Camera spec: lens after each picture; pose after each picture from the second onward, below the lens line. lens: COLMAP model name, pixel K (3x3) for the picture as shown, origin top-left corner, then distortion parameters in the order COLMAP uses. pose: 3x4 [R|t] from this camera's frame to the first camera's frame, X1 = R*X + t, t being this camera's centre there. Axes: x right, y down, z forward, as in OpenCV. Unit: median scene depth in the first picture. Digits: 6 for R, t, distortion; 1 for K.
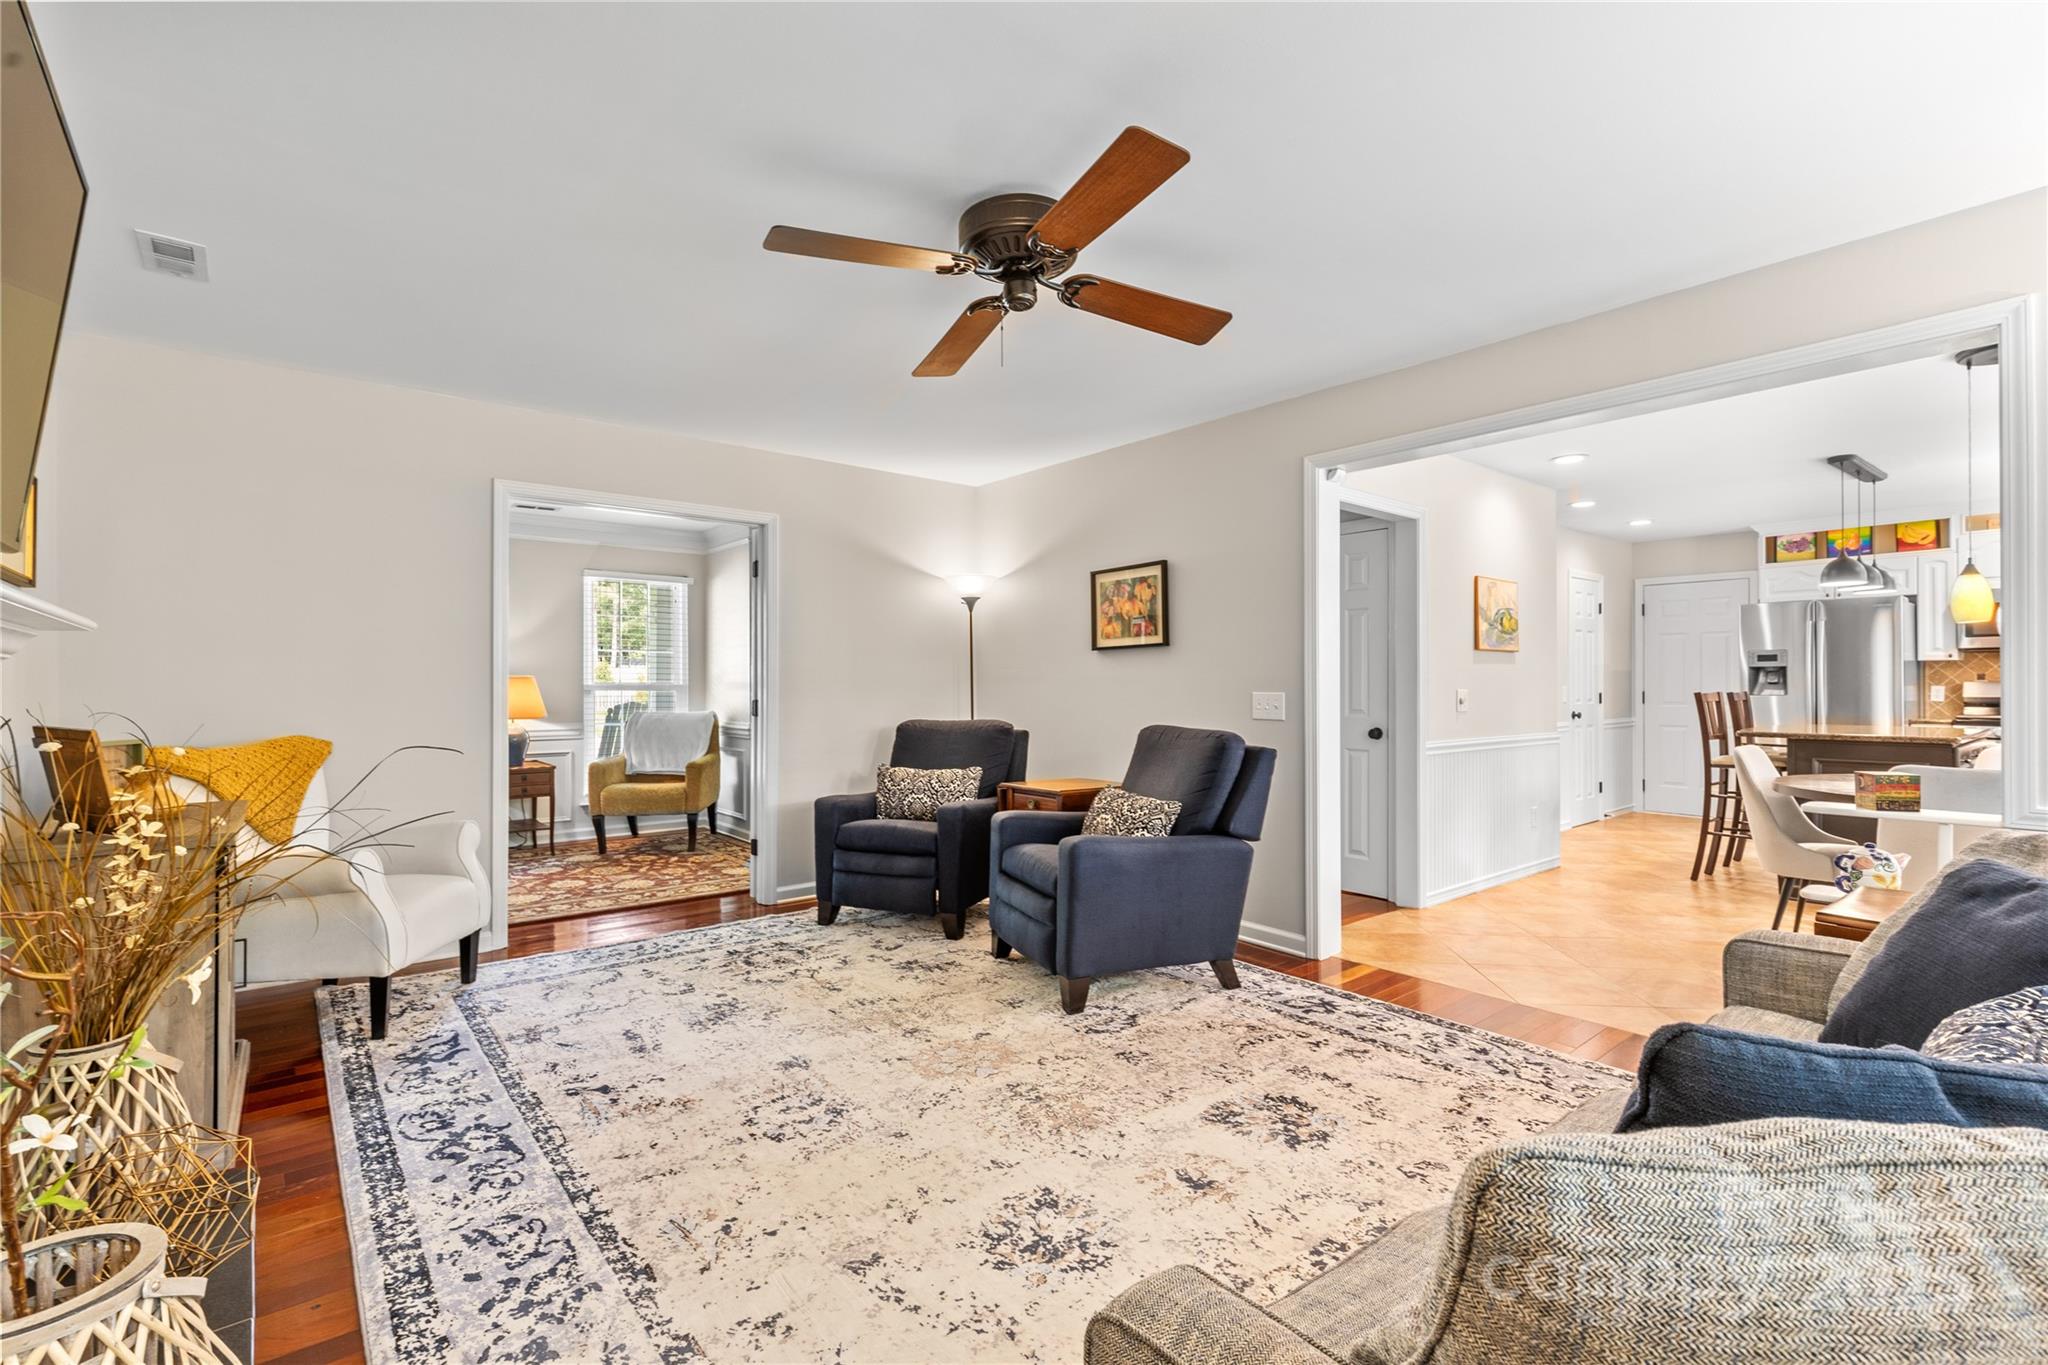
lens RADIAL K [[917.6, 0, 1013.1], [0, 917.6, 680.1], [0, 0, 1]] dist [0.009150, -0.002432]
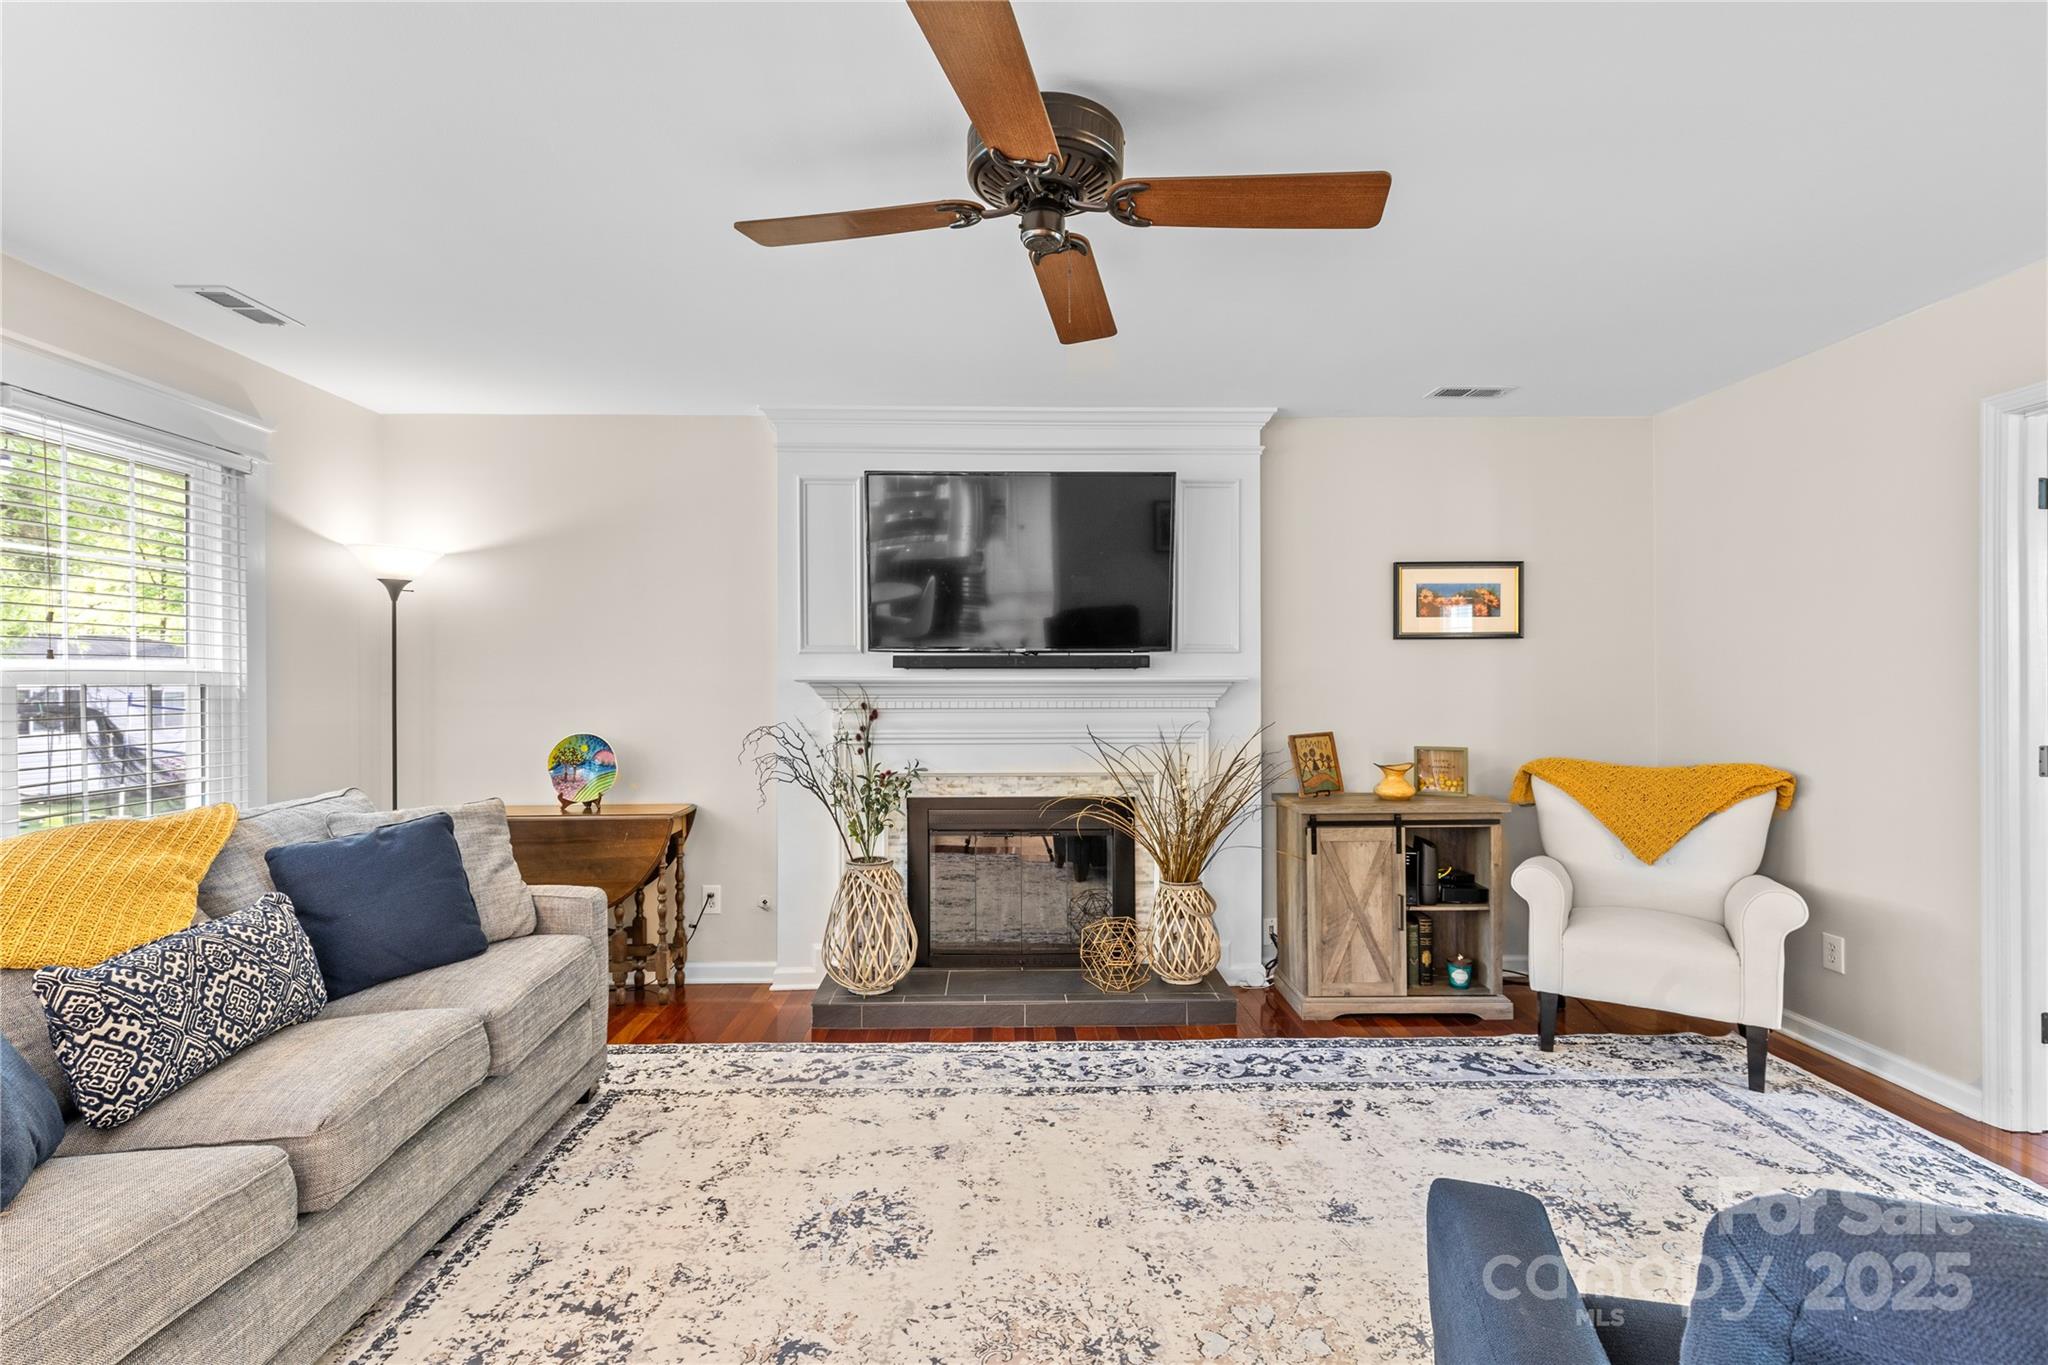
lens RADIAL K [[917.6, 0, 1007.9], [0, 917.6, 691.3], [0, 0, 1]] dist [0.009150, -0.002432]
pose [[-0.620753, 0.009510, -0.783949, 0.543893], [0.011760, 0.999927, 0.002818, -0.031078], [0.783918, -0.007470, -0.620819, 1.258516]]
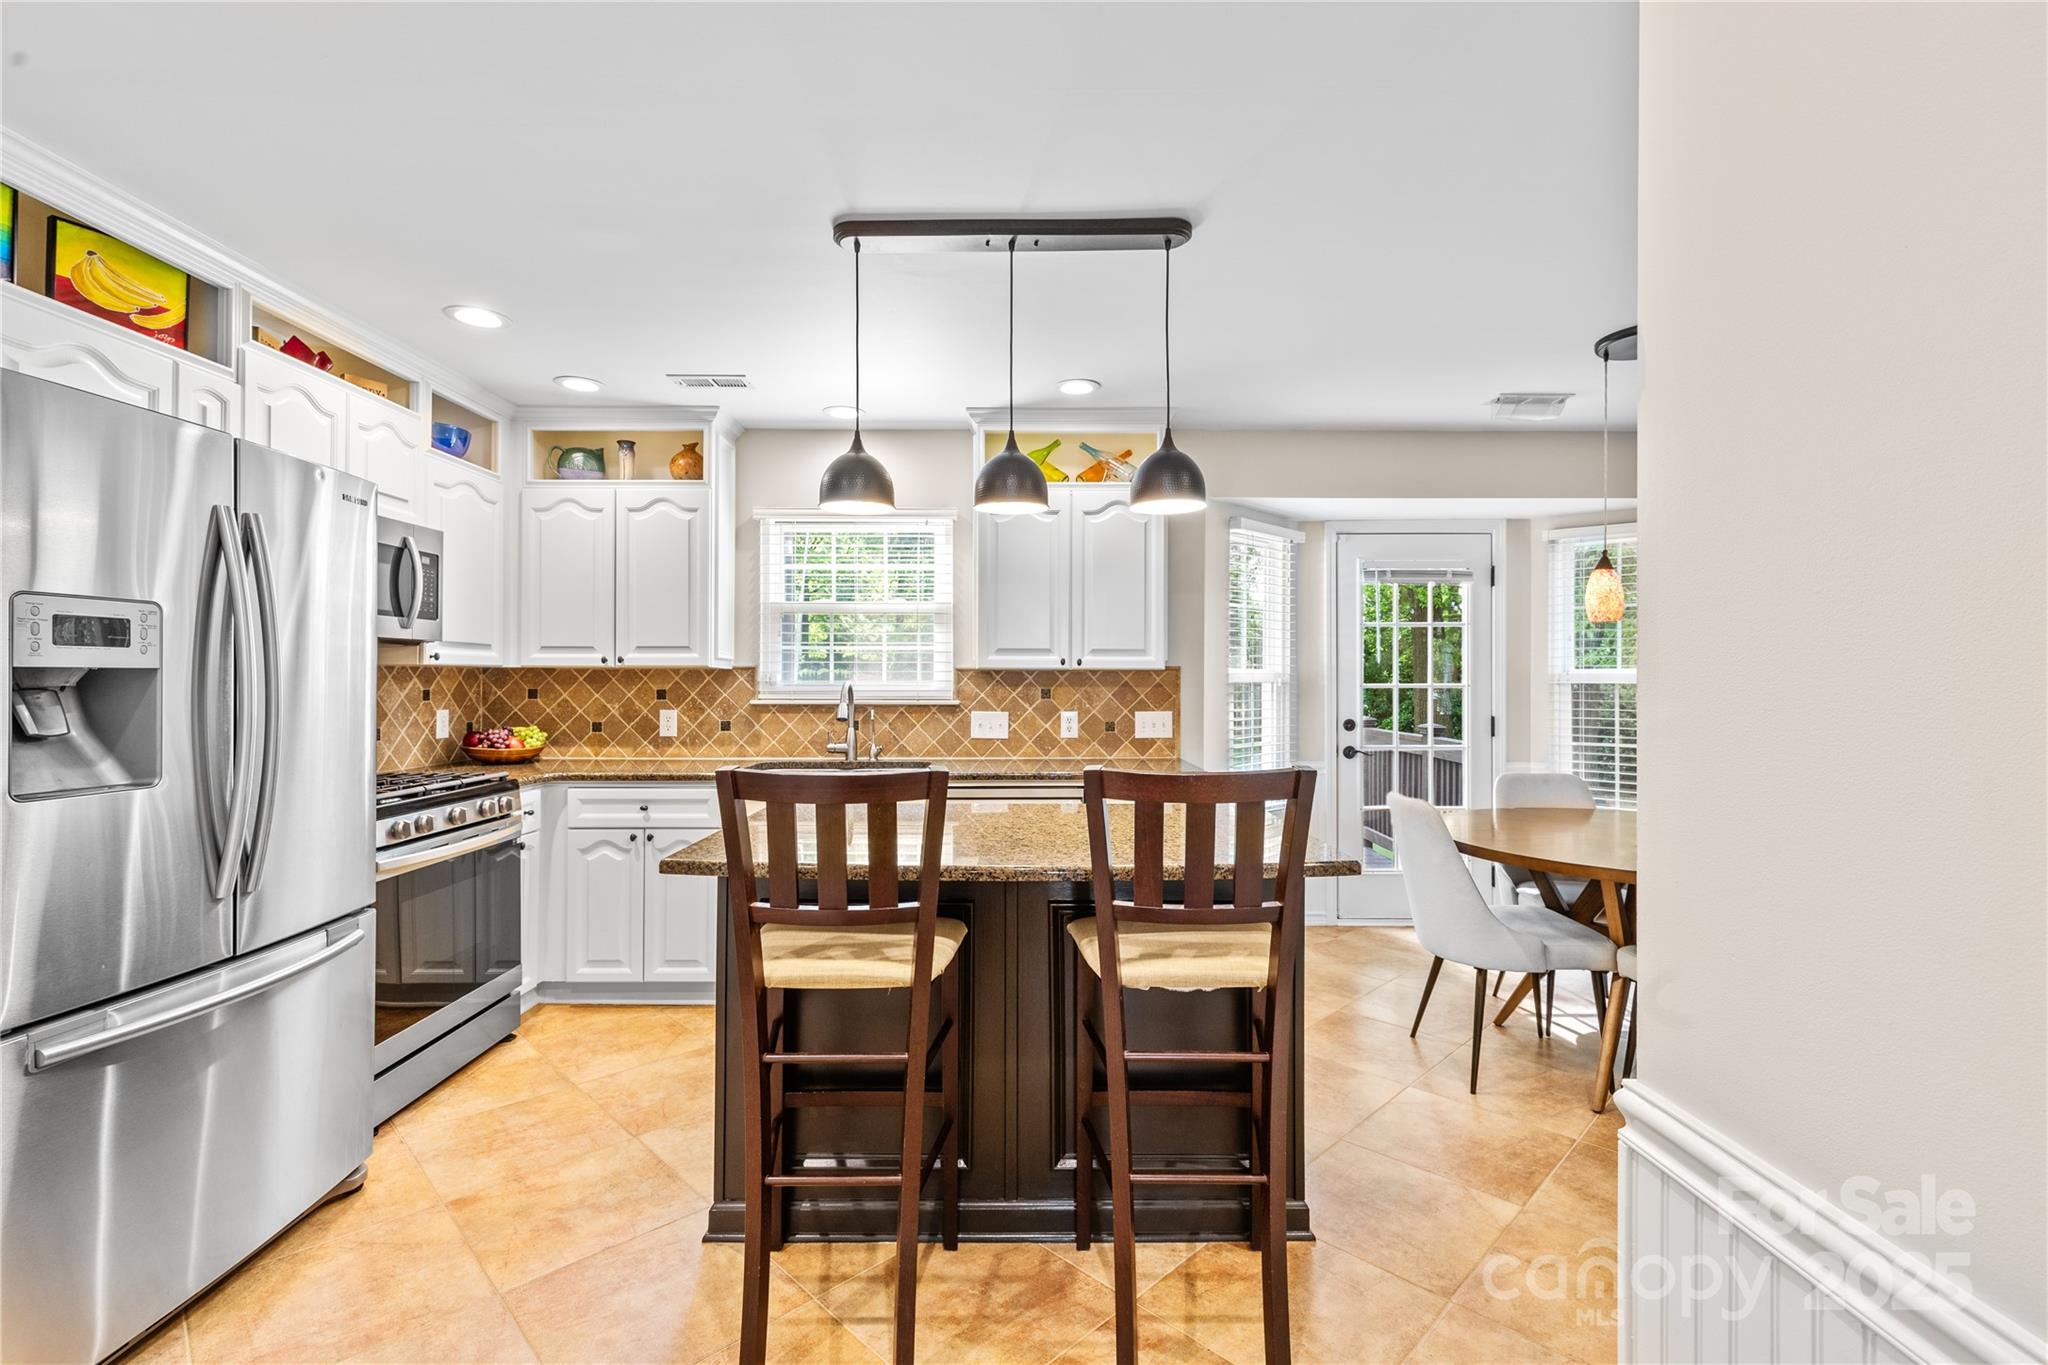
lens RADIAL K [[917.6, 0, 1011.1], [0, 917.6, 679.6], [0, 0, 1]] dist [0.009150, -0.002432]
pose [[-0.771947, 0.000063, 0.635687, 1.203943], [-0.004442, 0.999975, -0.005493, -0.028362], [-0.635672, -0.007064, -0.771927, 2.519659]]
